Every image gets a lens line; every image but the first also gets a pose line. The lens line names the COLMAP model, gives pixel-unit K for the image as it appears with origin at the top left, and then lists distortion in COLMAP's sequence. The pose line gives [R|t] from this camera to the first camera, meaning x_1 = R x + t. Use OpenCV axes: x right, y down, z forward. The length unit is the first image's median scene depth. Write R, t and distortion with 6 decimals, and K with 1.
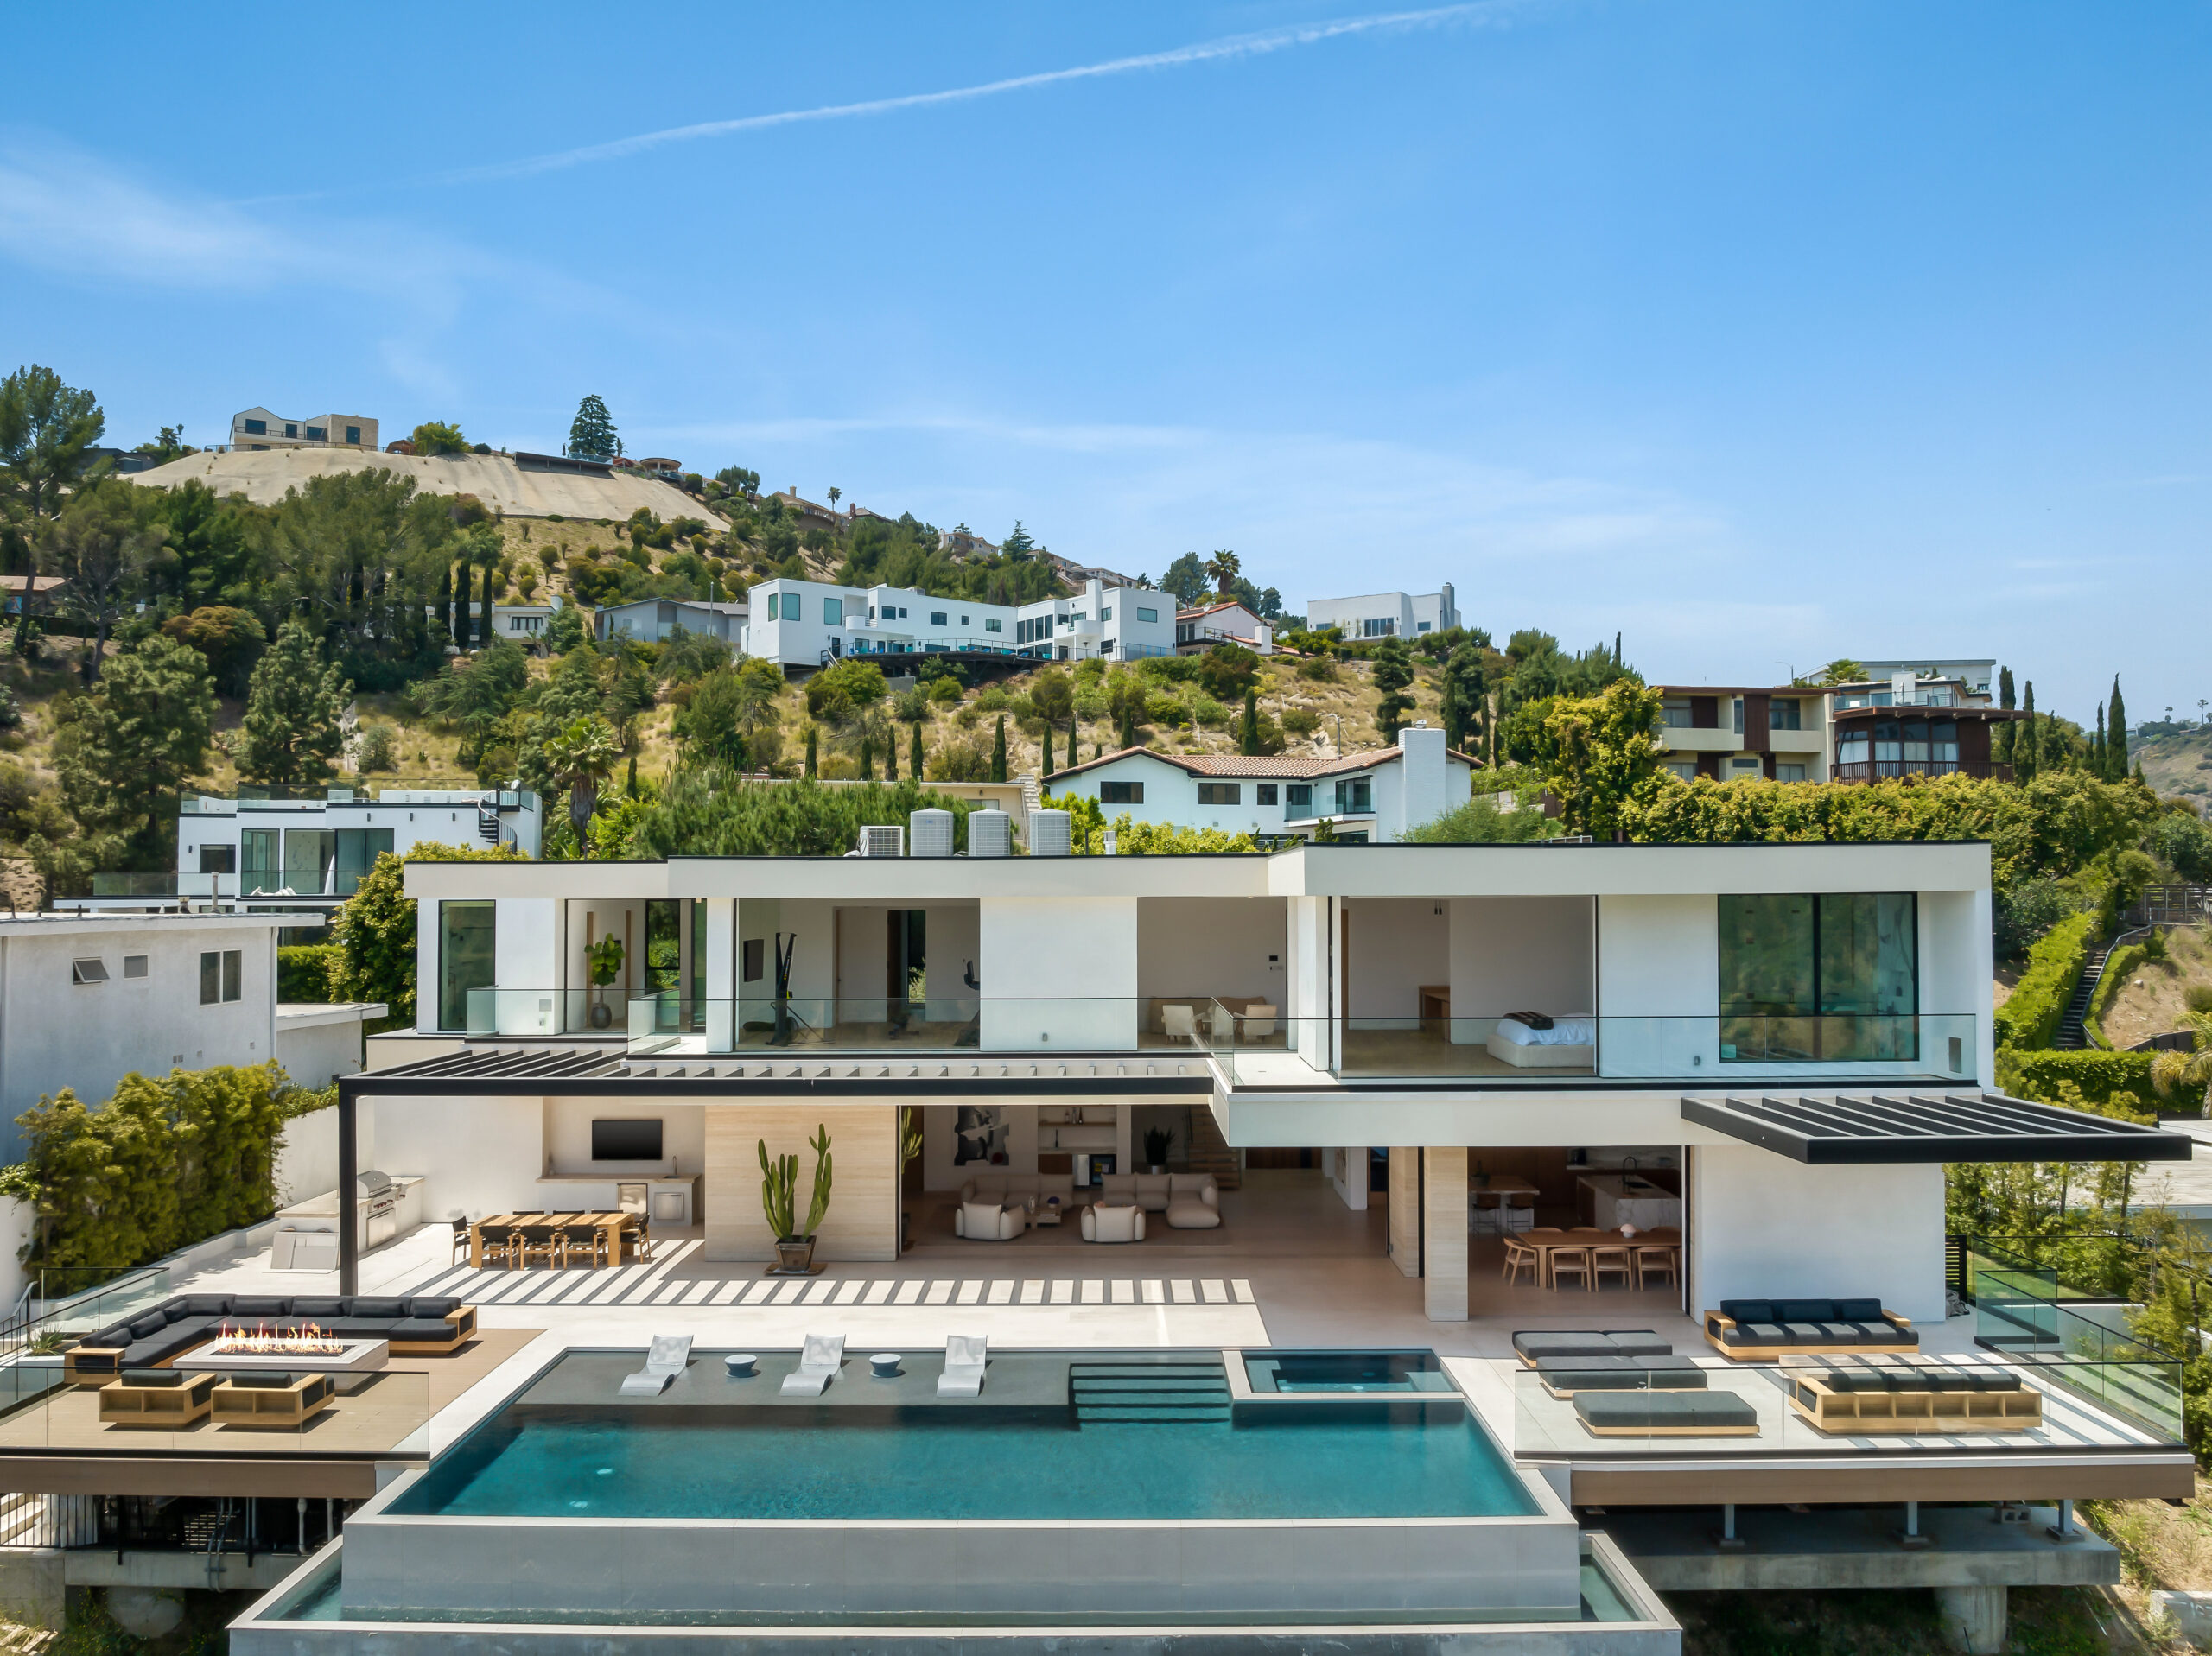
lens RADIAL K [[1708.0, 0, 1106.8], [0, 1708.0, 843.1], [0, 0, 1]] dist [-0.010992, -0.000409]
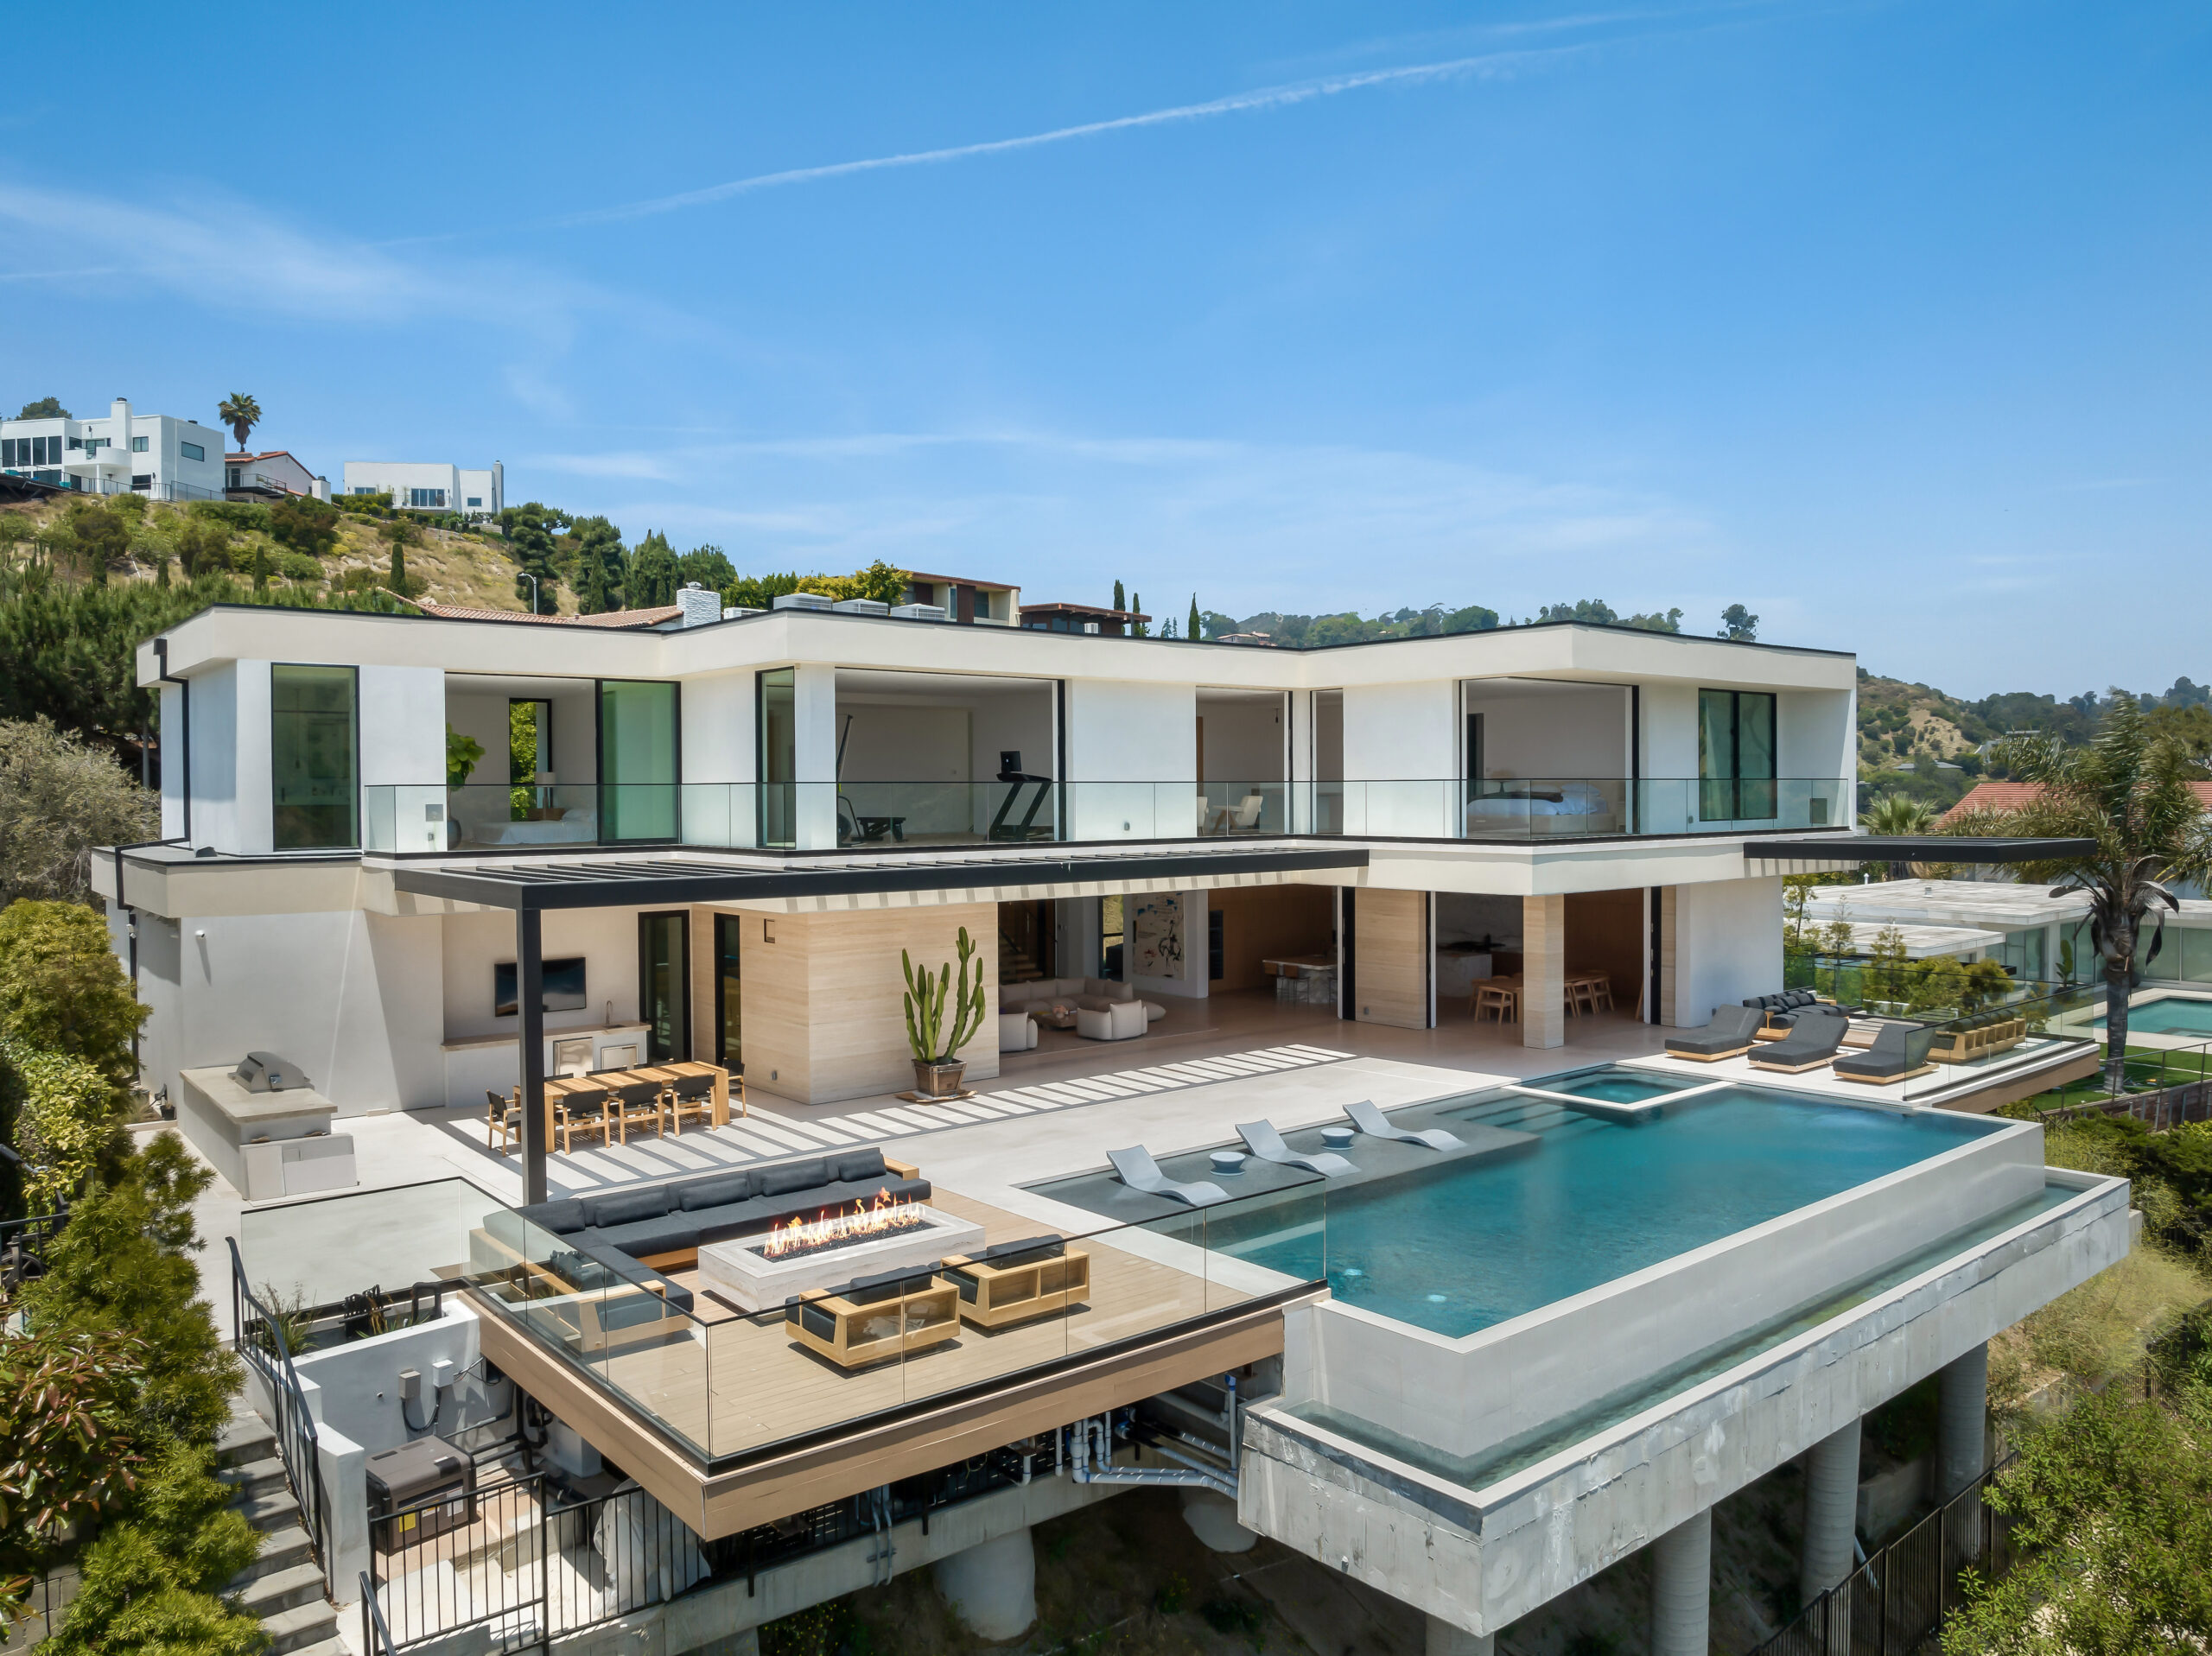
lens RADIAL K [[1563.3, 0, 1106.6], [0, 1563.3, 816.7], [0, 0, 1]] dist [-0.002291, 0.000605]
pose [[0.769942, -0.013660, 0.637967, -0.135574], [-0.015205, 0.999094, 0.039744, 0.016349], [-0.637932, -0.040301, 0.769037, 0.073536]]
